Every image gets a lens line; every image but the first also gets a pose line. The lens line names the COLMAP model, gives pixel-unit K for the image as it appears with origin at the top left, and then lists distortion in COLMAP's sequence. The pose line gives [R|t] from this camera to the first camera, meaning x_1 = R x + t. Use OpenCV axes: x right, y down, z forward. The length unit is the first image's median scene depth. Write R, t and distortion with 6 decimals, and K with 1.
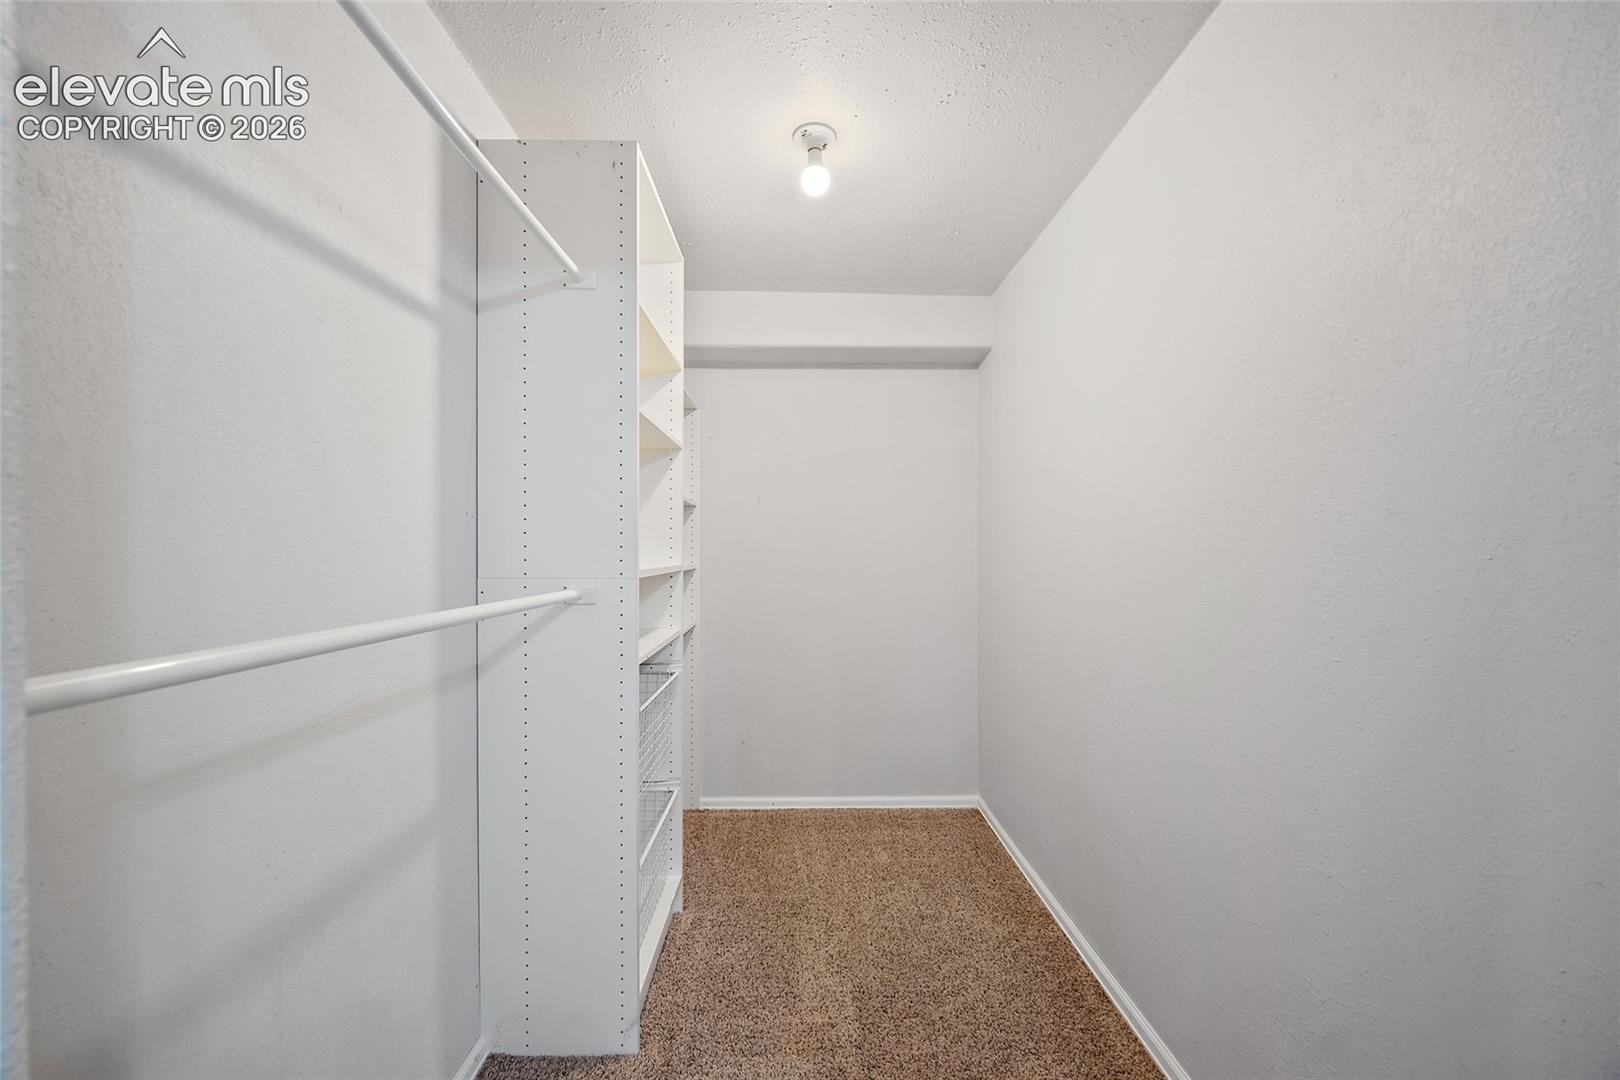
lens RADIAL K [[638.9, 0, 808.4], [0, 638.9, 543.4], [0, 0, 1]] dist [-0.003814, 0.001033]
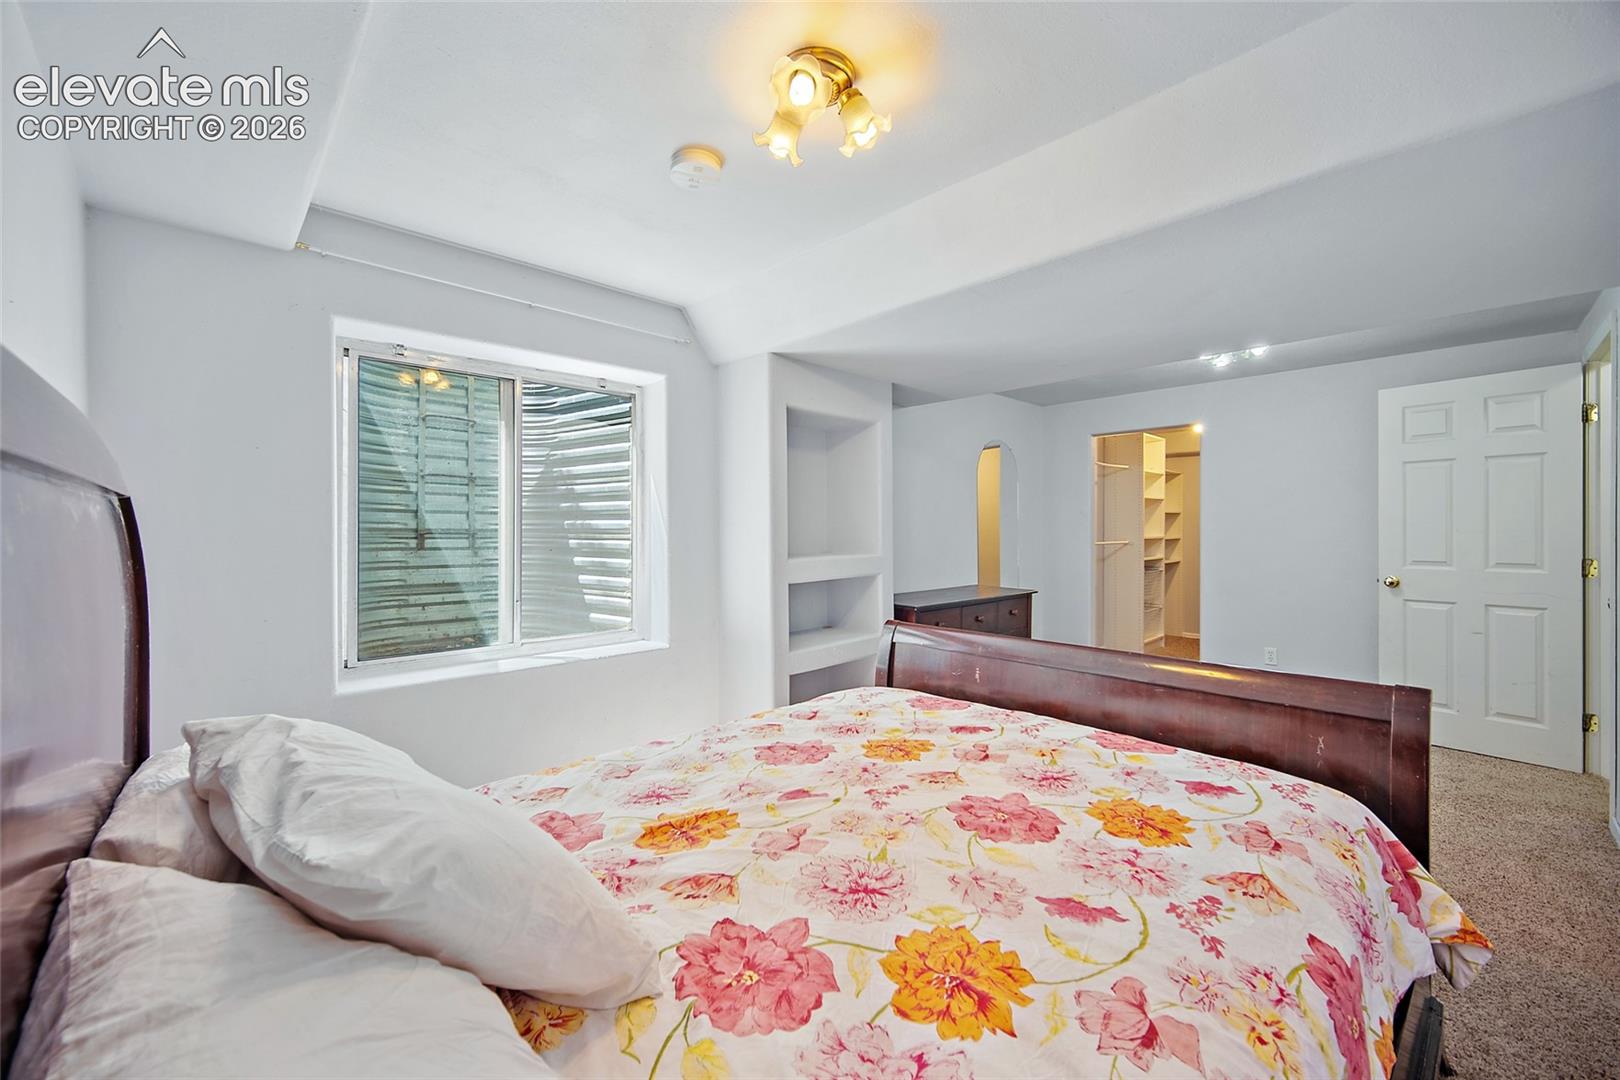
lens RADIAL K [[638.9, 0, 809.8], [0, 638.9, 533.2], [0, 0, 1]] dist [-0.003814, 0.001033]
pose [[0.683319, 0.008449, -0.730071, 1.027847], [-0.001753, 0.999949, 0.009932, -0.012155], [0.730118, -0.005507, 0.683299, -2.749904]]
